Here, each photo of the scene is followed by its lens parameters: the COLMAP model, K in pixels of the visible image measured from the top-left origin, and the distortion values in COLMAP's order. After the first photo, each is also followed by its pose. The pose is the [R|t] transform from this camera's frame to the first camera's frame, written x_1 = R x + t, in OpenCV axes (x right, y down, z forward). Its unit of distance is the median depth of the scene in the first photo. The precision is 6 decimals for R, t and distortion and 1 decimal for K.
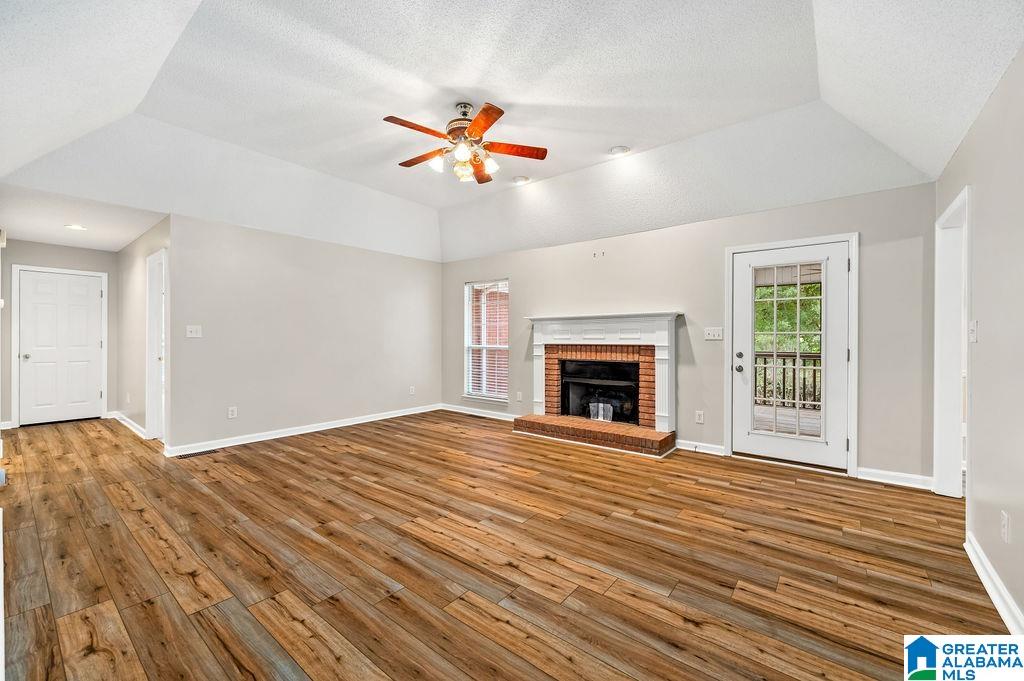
lens RADIAL K [[407.4, 0, 513.6], [0, 407.4, 338.0], [0, 0, 1]] dist [-0.000309, -0.000091]
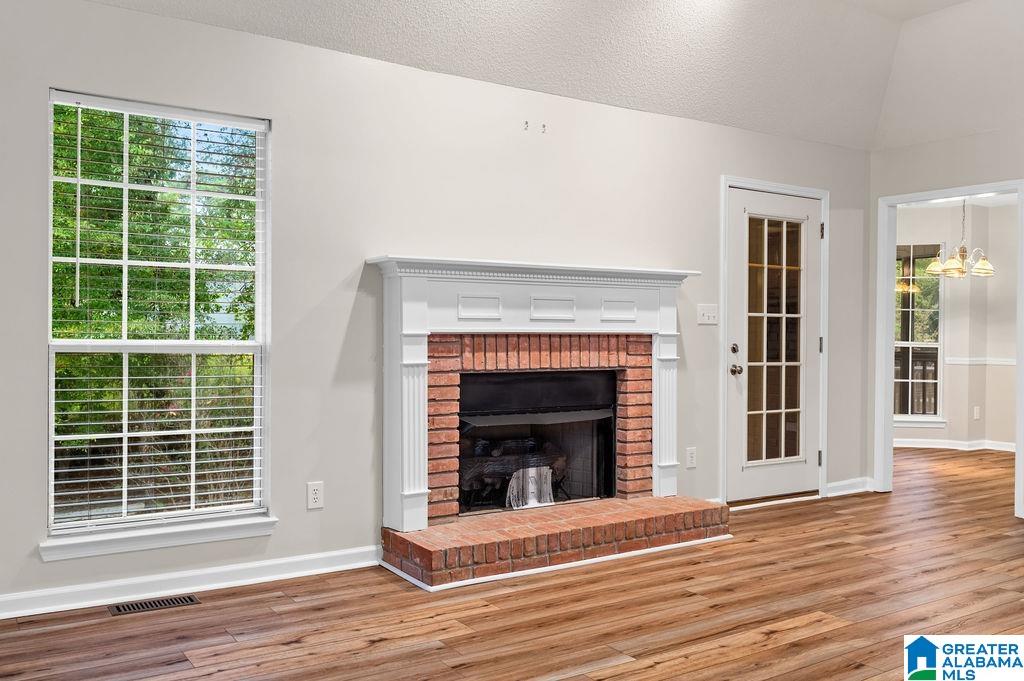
lens RADIAL K [[876.0, 0, 512.0], [0, 876.0, 340.5], [0, 0, 1]] dist [-0.006051, -0.002554]
pose [[0.315834, -0.005939, 0.948796, -0.999039], [-0.004184, 0.999962, 0.007652, 0.023881], [-0.948805, -0.006386, 0.315797, 1.054996]]
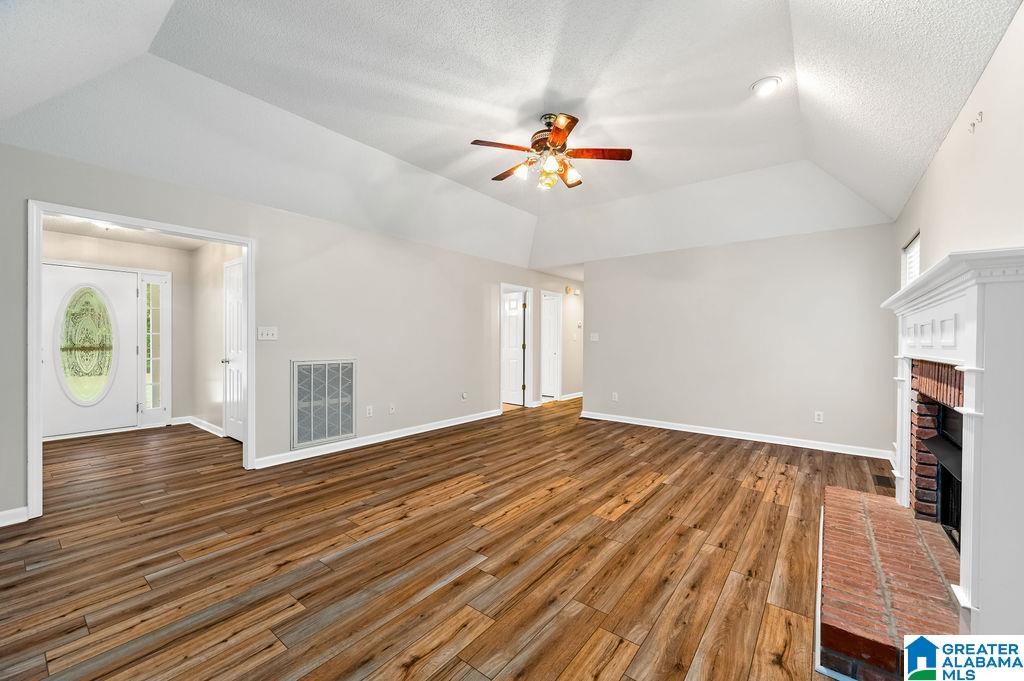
lens RADIAL K [[407.4, 0, 513.6], [0, 407.4, 338.0], [0, 0, 1]] dist [-0.000309, -0.000091]
pose [[0.011514, -0.005509, -0.999919, 0.842297], [-0.009808, 0.999936, -0.005622, 0.000125], [0.999886, 0.009872, 0.011460, 0.832528]]
